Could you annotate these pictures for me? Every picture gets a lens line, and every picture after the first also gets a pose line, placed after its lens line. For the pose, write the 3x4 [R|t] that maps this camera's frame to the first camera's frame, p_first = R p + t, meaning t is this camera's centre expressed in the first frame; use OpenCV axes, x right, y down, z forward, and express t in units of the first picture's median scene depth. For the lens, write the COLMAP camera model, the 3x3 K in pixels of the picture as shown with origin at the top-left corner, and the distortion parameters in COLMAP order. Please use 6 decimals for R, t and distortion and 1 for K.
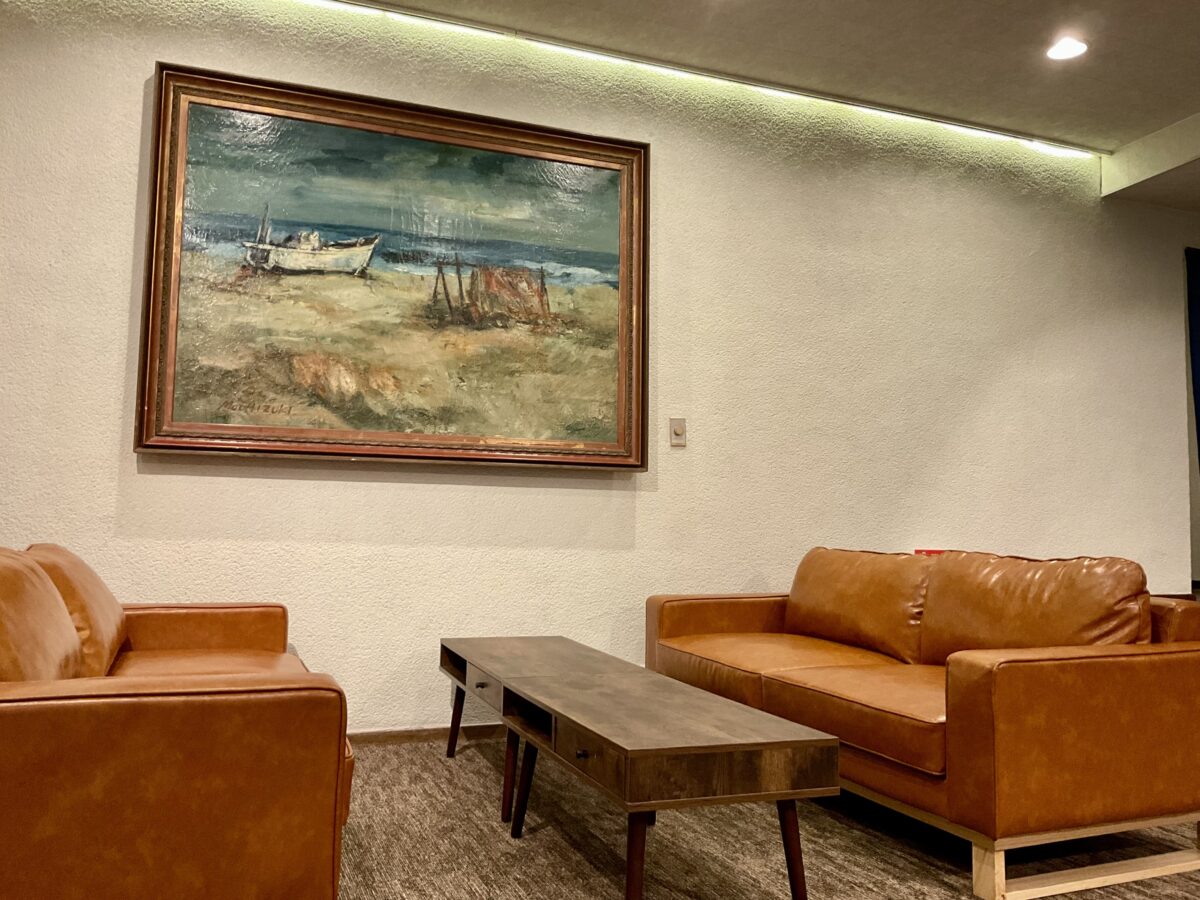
lens RADIAL K [[984.7, 0, 600.0], [0, 984.7, 450.0], [0, 0, 1]] dist [0.093474, -0.178967]
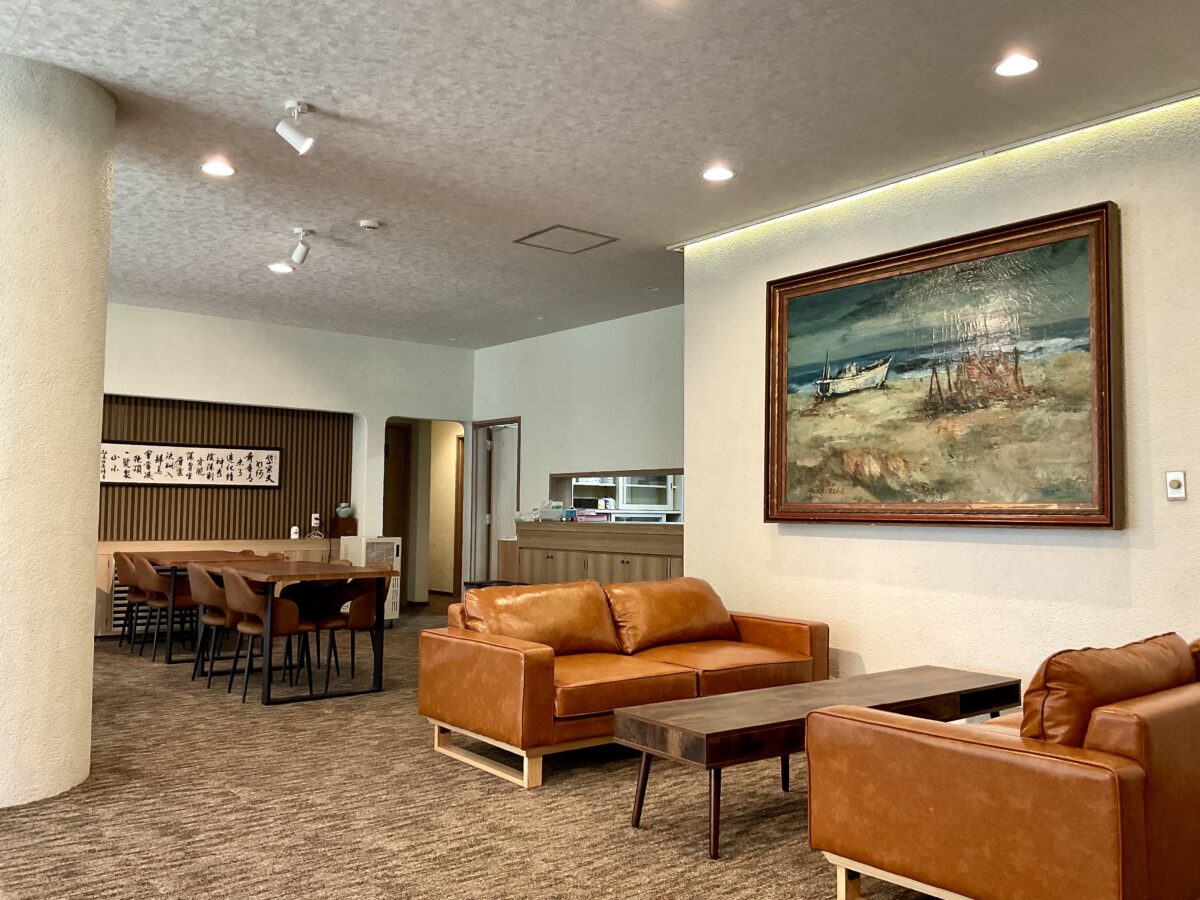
lens RADIAL K [[984.7, 0, 600.0], [0, 984.7, 450.0], [0, 0, 1]] dist [0.093474, -0.178967]
pose [[0.299544, -0.073720, -0.951230, 0.917143], [0.068696, 0.996089, -0.055564, -0.041487], [0.951606, -0.048702, 0.303437, 0.214711]]
